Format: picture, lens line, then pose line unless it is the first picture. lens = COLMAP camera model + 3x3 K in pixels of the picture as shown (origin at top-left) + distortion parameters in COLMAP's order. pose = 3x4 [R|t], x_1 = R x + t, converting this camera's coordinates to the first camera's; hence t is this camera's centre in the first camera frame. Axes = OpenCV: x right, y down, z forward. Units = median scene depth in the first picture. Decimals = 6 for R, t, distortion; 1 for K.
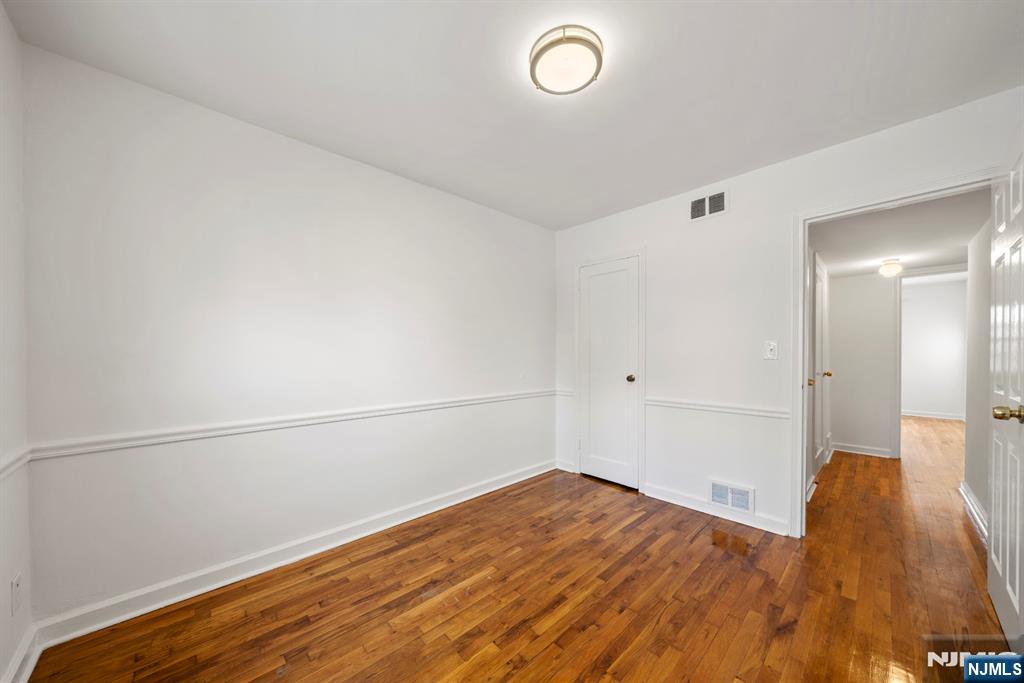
lens RADIAL K [[350.4, 0, 514.4], [0, 350.4, 337.5], [0, 0, 1]] dist [-0.000333, 0.000159]
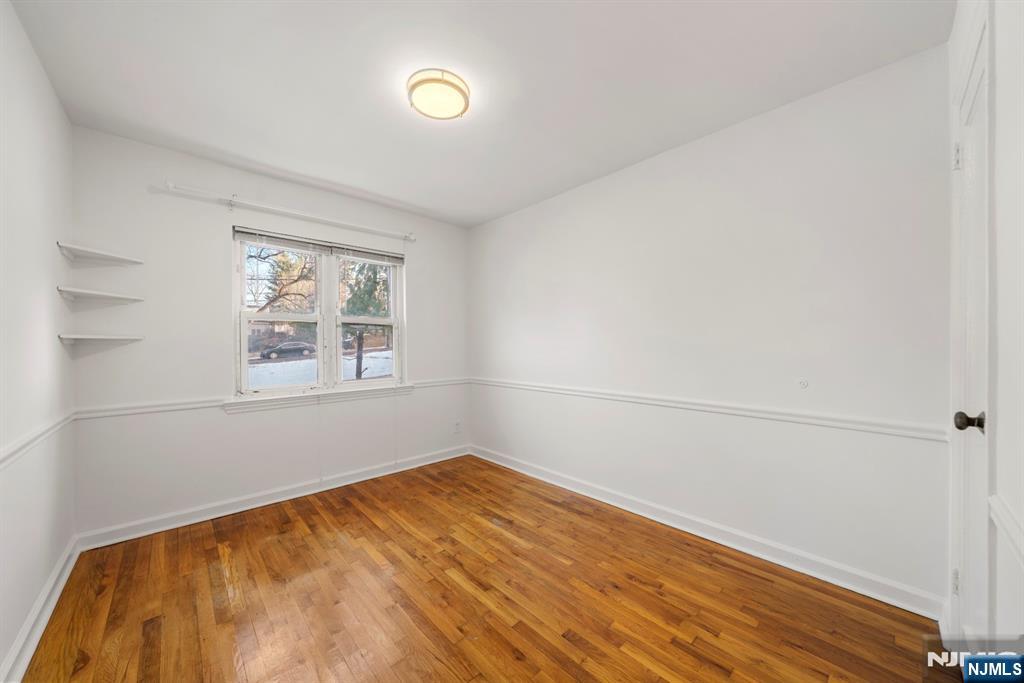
lens RADIAL K [[361.6, 0, 512.0], [0, 361.6, 341.5], [0, 0, 1]] dist [0.000443, 0.000043]
pose [[0.000144, -0.008250, -0.999966, 1.060214], [0.051517, 0.998638, -0.008232, 0.043172], [0.998672, -0.051514, 0.000569, 0.995067]]
